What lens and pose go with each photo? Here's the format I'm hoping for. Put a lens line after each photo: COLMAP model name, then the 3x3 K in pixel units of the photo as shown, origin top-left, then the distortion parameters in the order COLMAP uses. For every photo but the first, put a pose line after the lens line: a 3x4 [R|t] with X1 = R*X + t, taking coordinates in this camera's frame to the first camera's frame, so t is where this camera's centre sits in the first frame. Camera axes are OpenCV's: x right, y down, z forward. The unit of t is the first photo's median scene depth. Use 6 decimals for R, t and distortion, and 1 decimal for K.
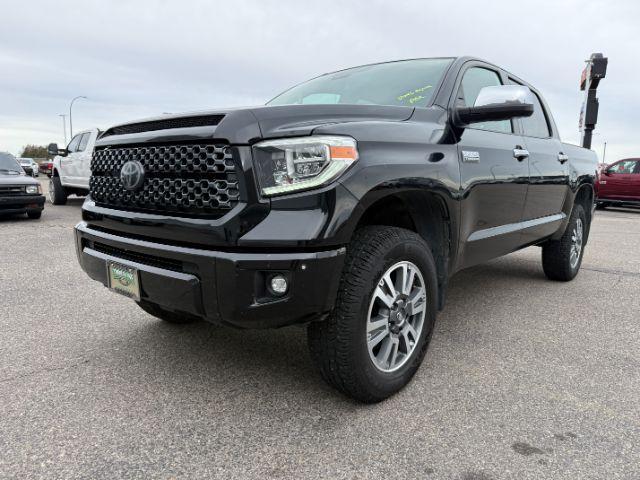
lens RADIAL K [[457.8, 0, 320.0], [0, 457.8, 239.6], [0, 0, 1]] dist [0.008522, -0.020470]
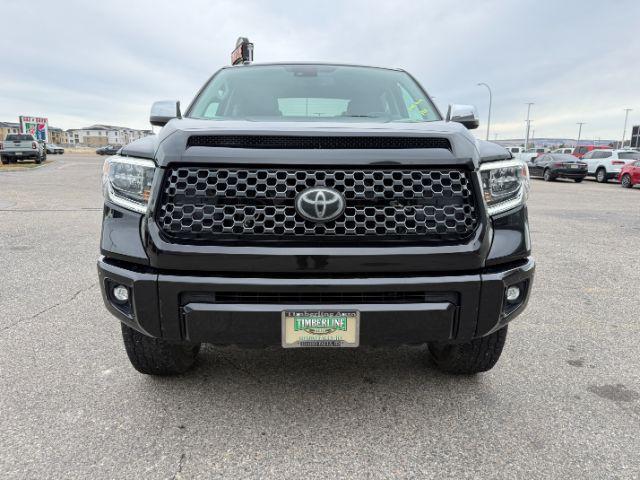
lens RADIAL K [[350.9, 0, 323.3], [0, 350.9, 244.6], [0, 0, 1]] dist [0.005243, -0.000851]
pose [[0.758588, -0.109446, 0.642313, -0.840860], [0.108196, 0.993264, 0.041464, -0.094414], [-0.642525, 0.038042, 0.765320, 0.509698]]
